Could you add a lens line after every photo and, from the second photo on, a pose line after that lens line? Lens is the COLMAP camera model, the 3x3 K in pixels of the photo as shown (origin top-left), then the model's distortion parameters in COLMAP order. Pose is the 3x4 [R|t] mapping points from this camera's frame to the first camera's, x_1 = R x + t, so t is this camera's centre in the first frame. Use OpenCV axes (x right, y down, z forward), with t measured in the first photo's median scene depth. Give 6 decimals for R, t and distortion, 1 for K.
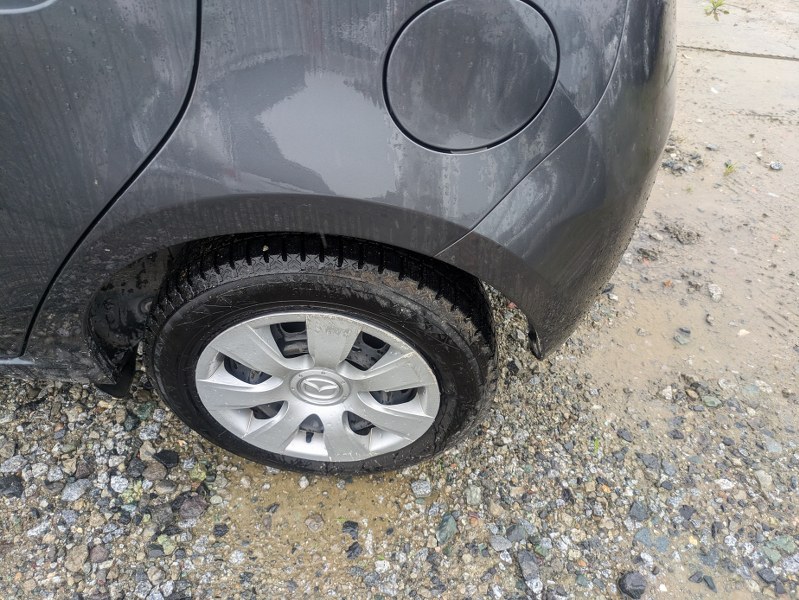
lens RADIAL K [[609.7, 0, 399.5], [0, 609.7, 300.0], [0, 0, 1]] dist [0.016475, -0.003472]
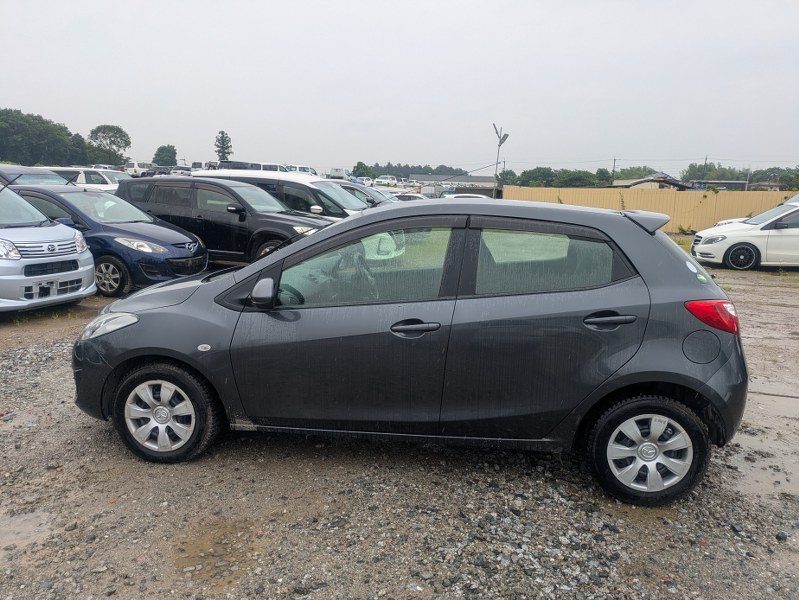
lens RADIAL K [[609.7, 0, 399.5], [0, 609.7, 300.0], [0, 0, 1]] dist [0.016475, -0.003472]
pose [[0.997232, 0.021983, -0.071029, -1.039699], [-0.059229, 0.812356, -0.580146, 1.221066], [0.044947, 0.582747, 0.811410, -1.715199]]
